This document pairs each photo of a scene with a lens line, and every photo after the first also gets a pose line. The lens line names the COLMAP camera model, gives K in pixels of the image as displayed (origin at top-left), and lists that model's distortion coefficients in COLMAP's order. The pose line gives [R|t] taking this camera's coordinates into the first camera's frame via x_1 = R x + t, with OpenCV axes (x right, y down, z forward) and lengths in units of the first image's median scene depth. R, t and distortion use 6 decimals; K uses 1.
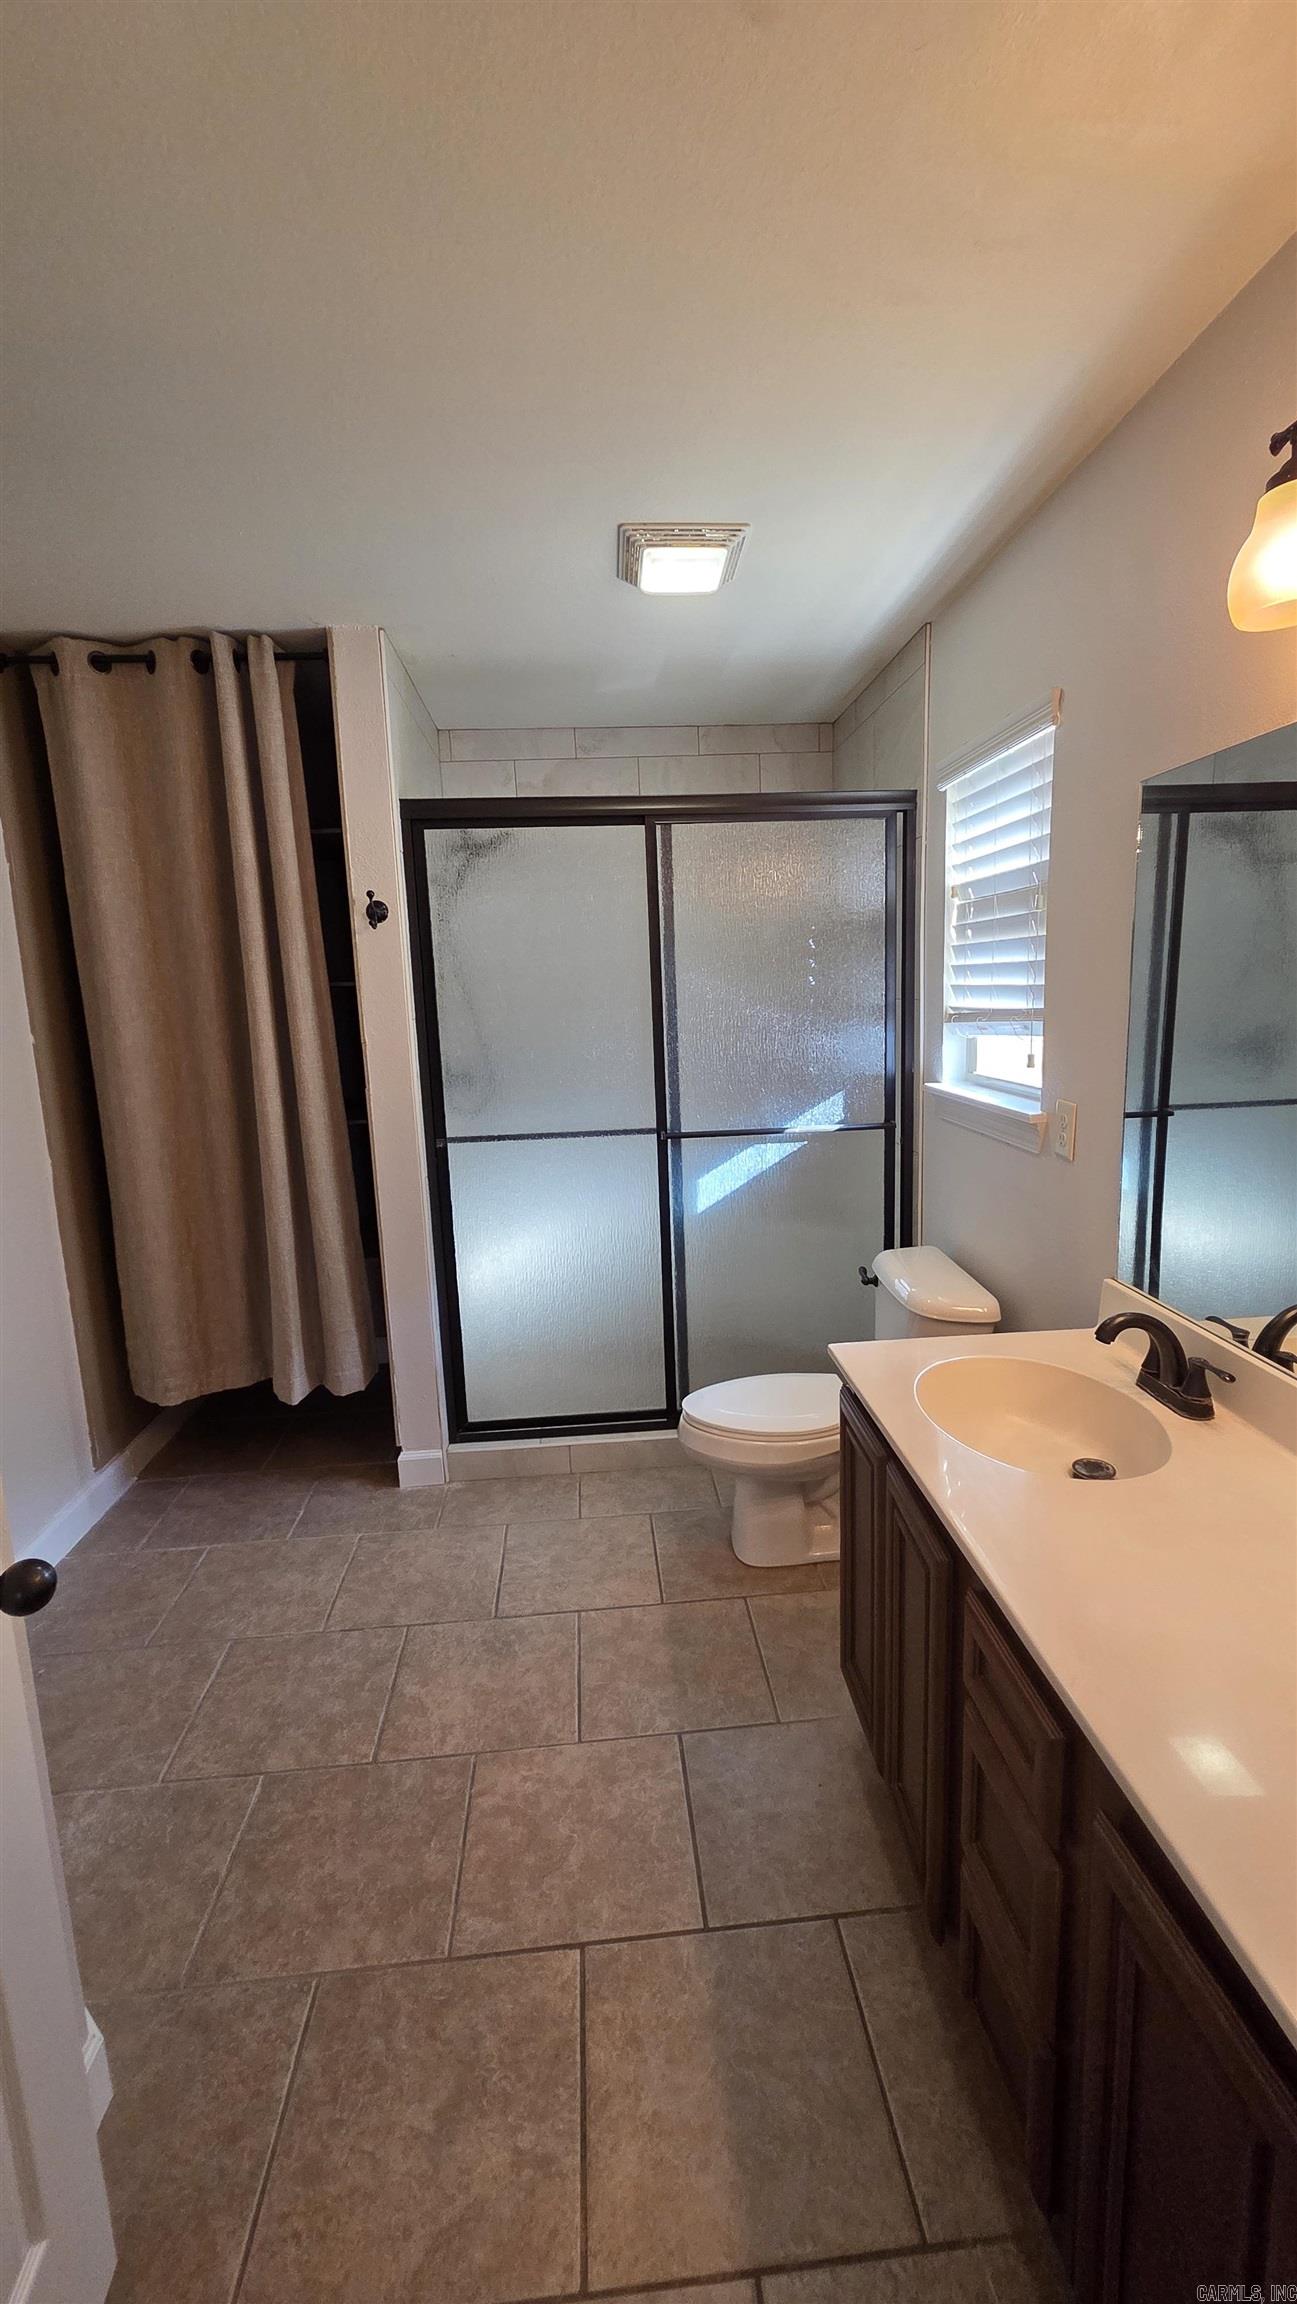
lens RADIAL K [[939.4, 0, 656.0], [0, 939.4, 1152.9], [0, 0, 1]] dist [0.001590, -0.000108]
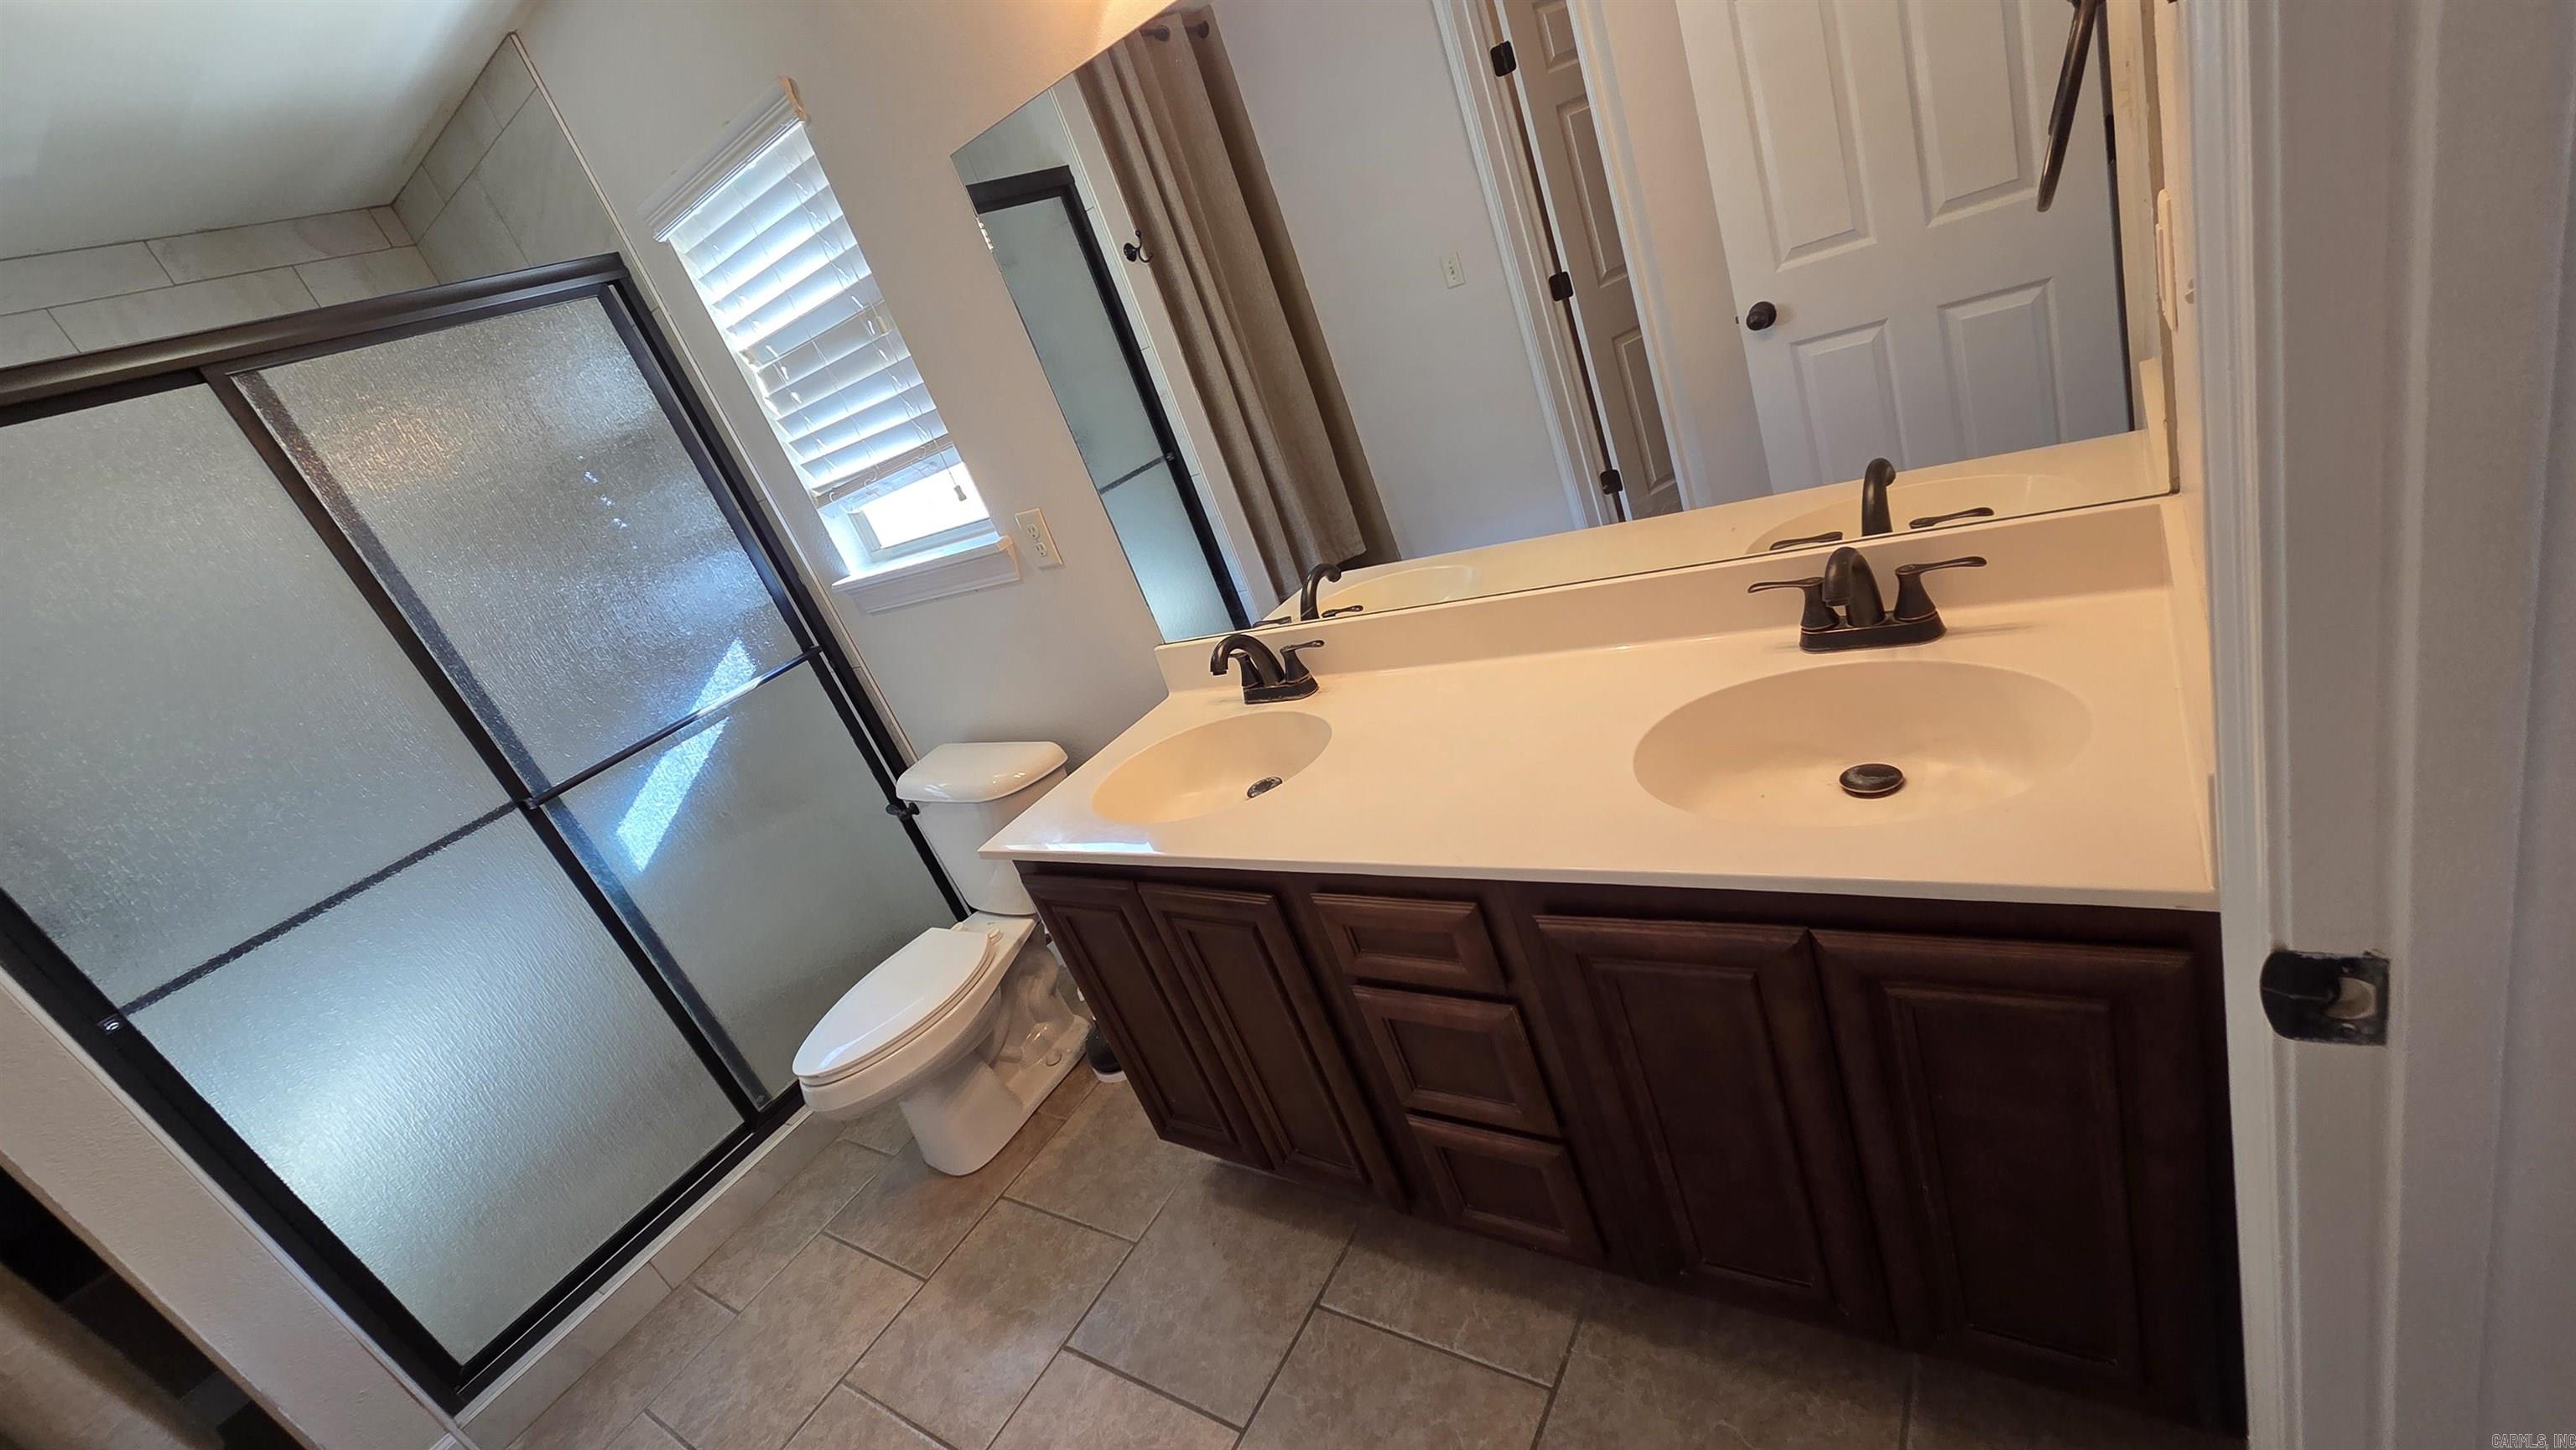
lens RADIAL K [[1050.4, 0, 1278.6], [0, 1050.4, 727.1], [0, 0, 1]] dist [0.001590, -0.000108]
pose [[0.588443, -0.469074, 0.658562, -0.173890], [0.452394, 0.866091, 0.212665, 0.019583], [-0.670130, 0.172788, 0.721851, 0.076047]]
